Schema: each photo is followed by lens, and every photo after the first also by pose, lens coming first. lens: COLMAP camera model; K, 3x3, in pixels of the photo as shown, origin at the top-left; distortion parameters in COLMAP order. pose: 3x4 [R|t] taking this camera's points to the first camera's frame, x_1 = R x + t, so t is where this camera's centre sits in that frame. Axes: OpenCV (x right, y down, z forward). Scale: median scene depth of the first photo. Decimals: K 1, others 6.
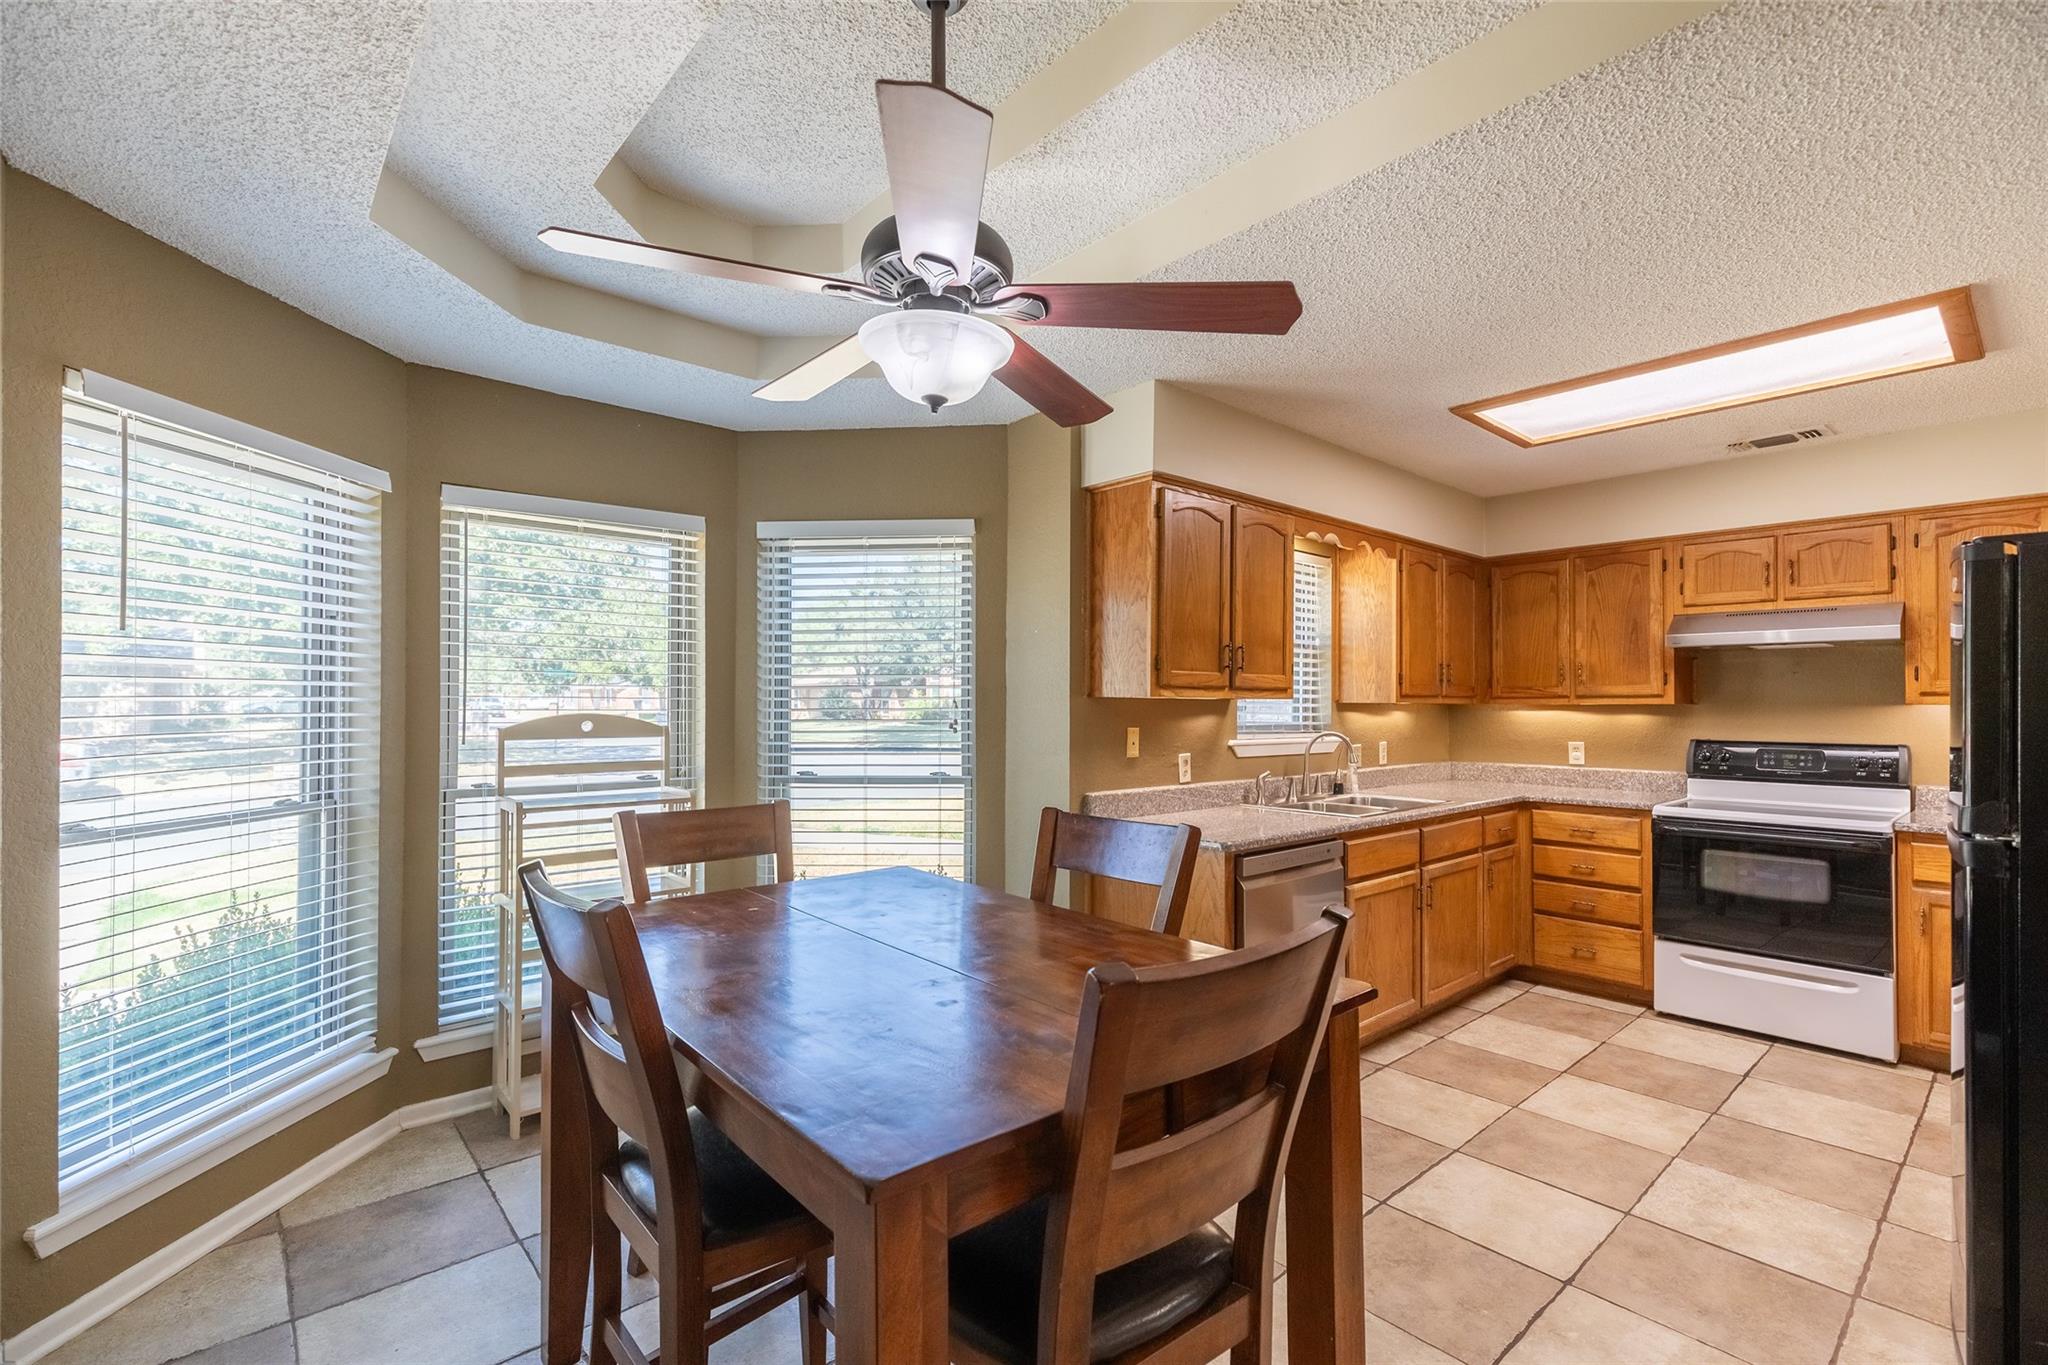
lens RADIAL K [[914.3, 0, 1023.3], [0, 914.3, 693.0], [0, 0, 1]] dist [0.010169, -0.001402]
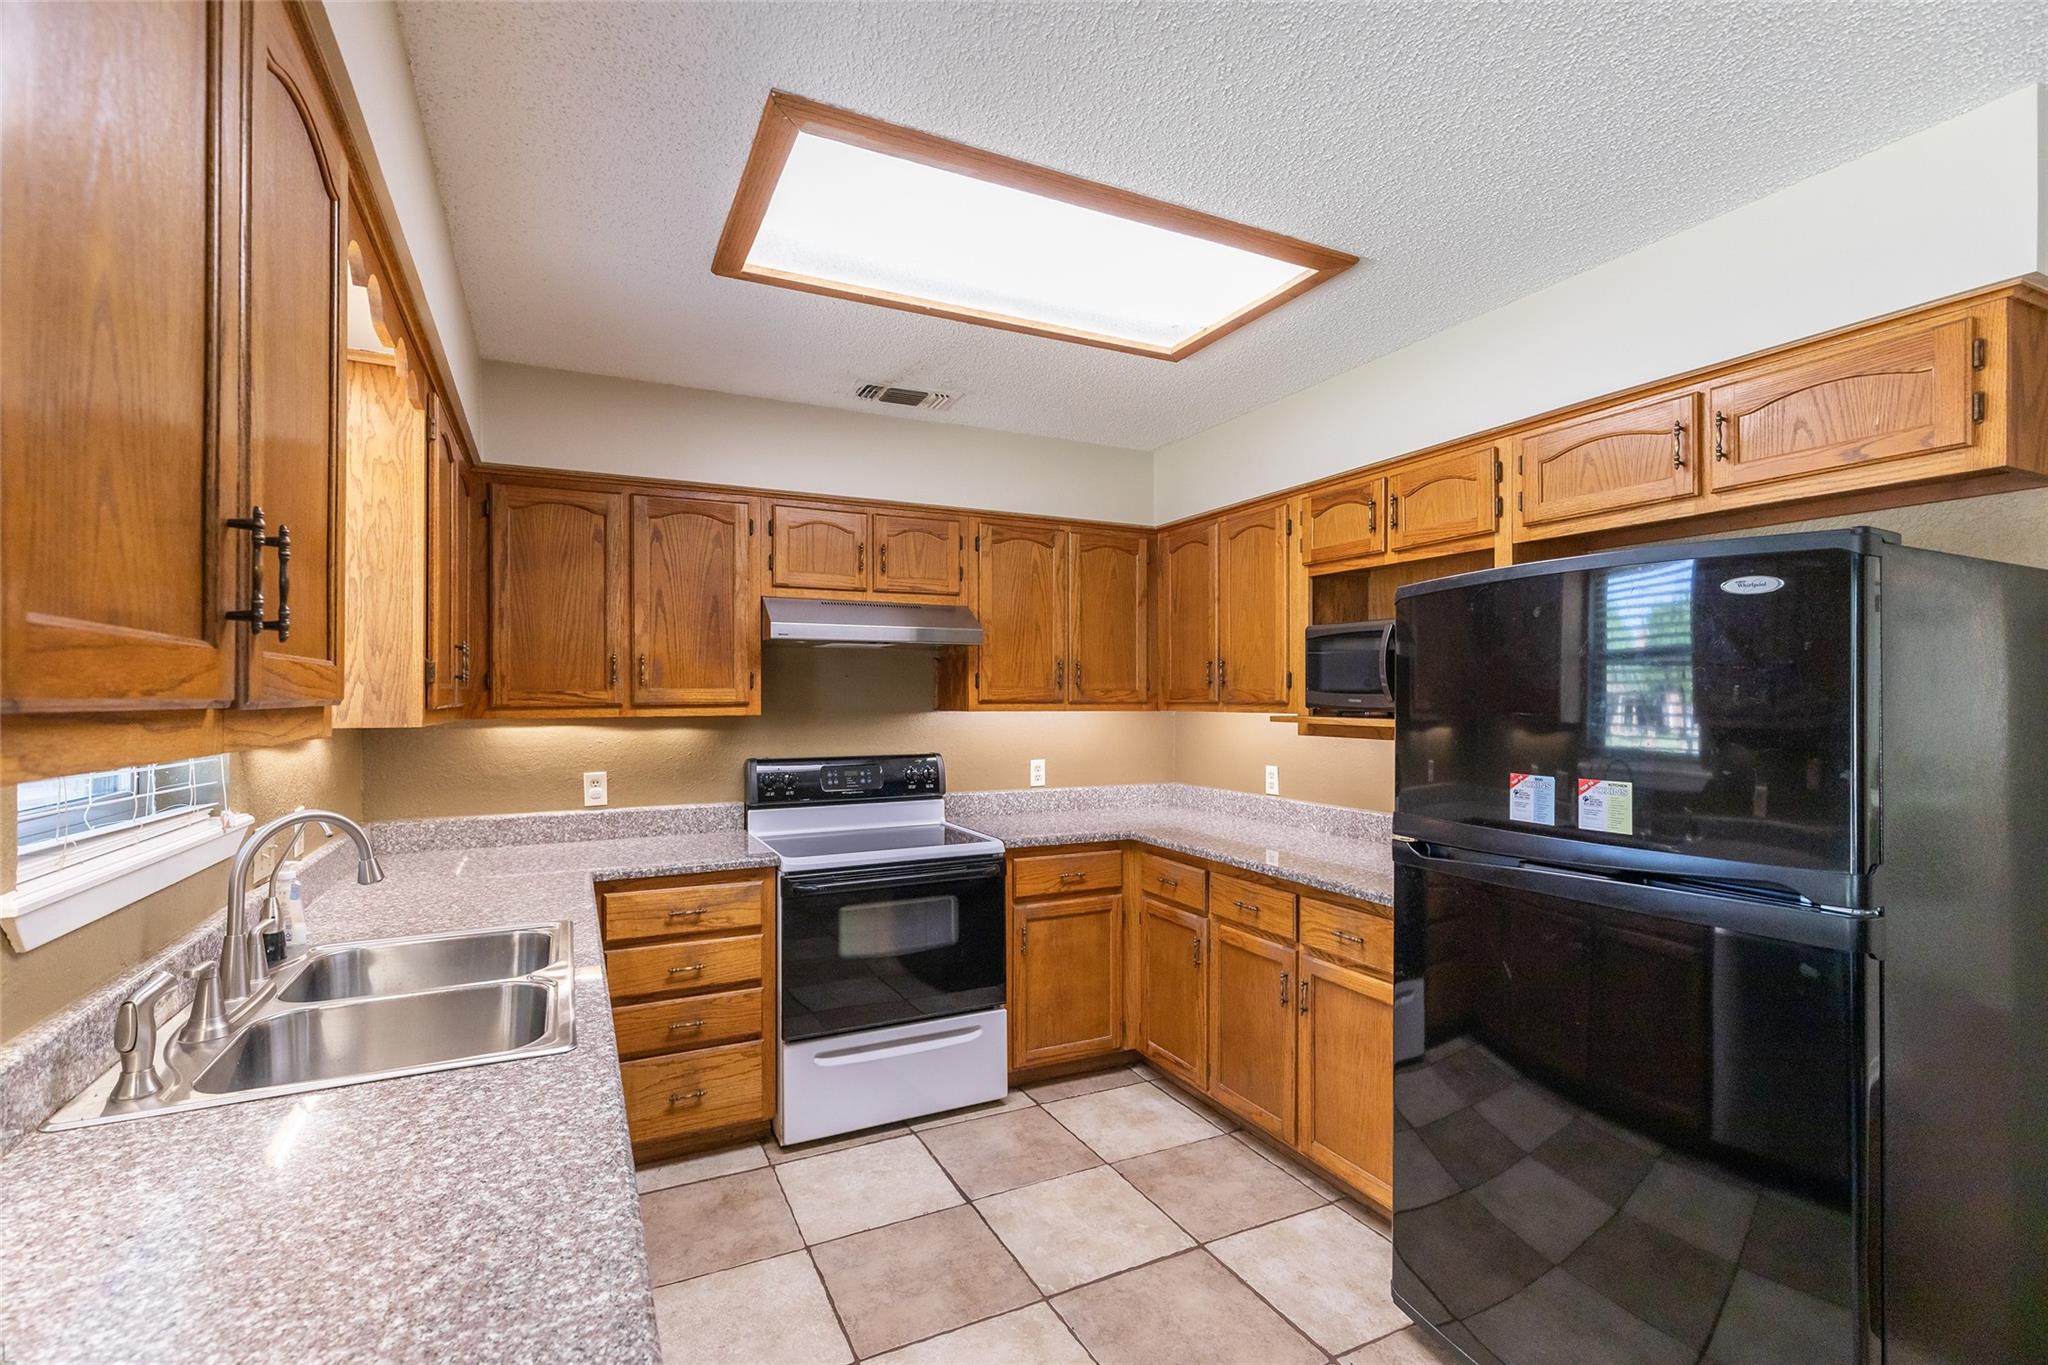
lens RADIAL K [[914.3, 0, 1026.8], [0, 914.3, 695.1], [0, 0, 1]] dist [0.010169, -0.001402]
pose [[0.260937, -0.003548, 0.965349, 0.047610], [-0.006493, 0.999964, 0.005431, -0.010050], [-0.965334, -0.007685, 0.260905, 0.615762]]
